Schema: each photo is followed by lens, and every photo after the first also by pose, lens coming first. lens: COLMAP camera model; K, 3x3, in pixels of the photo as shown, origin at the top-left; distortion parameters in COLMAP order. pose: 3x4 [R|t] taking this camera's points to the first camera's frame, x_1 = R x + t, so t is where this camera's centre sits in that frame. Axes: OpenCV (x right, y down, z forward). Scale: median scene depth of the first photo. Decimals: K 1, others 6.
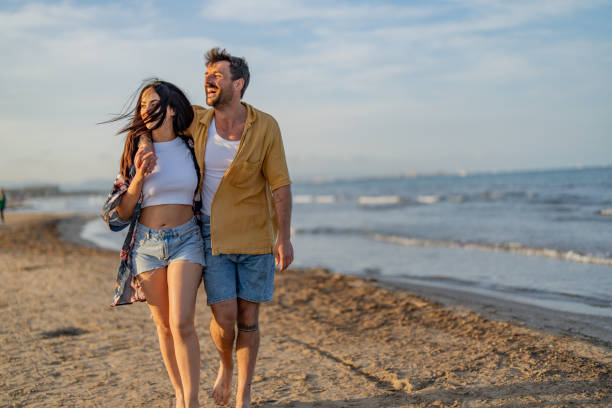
lens RADIAL K [[857.9, 0, 306.0], [0, 857.9, 204.0], [0, 0, 1]] dist [0.020014, 0.024593]
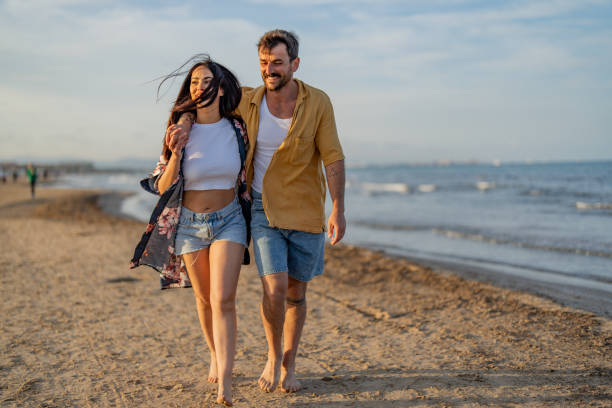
lens RADIAL K [[910.5, 0, 306.0], [0, 910.5, 204.0], [0, 0, 1]] dist [0.029153, 0.096192]
pose [[0.998714, 0.031929, -0.039378, 0.027487], [-0.031323, 0.999383, 0.015917, 0.009818], [0.039862, -0.014663, 0.999098, -0.283573]]
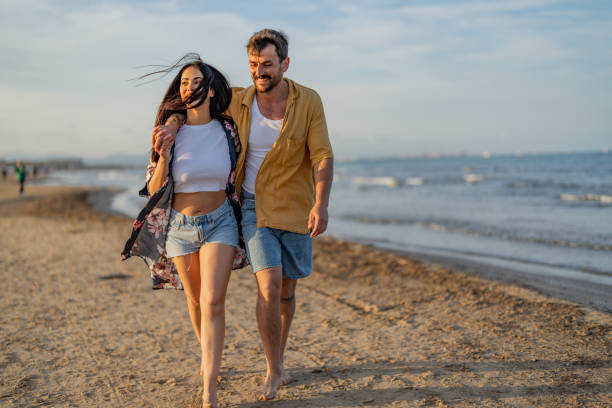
lens RADIAL K [[916.3, 0, 305.3], [0, 916.3, 184.8], [0, 0, 1]] dist [0.025362, 0.088173]
pose [[0.999335, 0.019653, -0.030716, 0.030551], [-0.019609, 0.999806, 0.001730, 0.007034], [0.030744, -0.001127, 0.999527, -0.306276]]
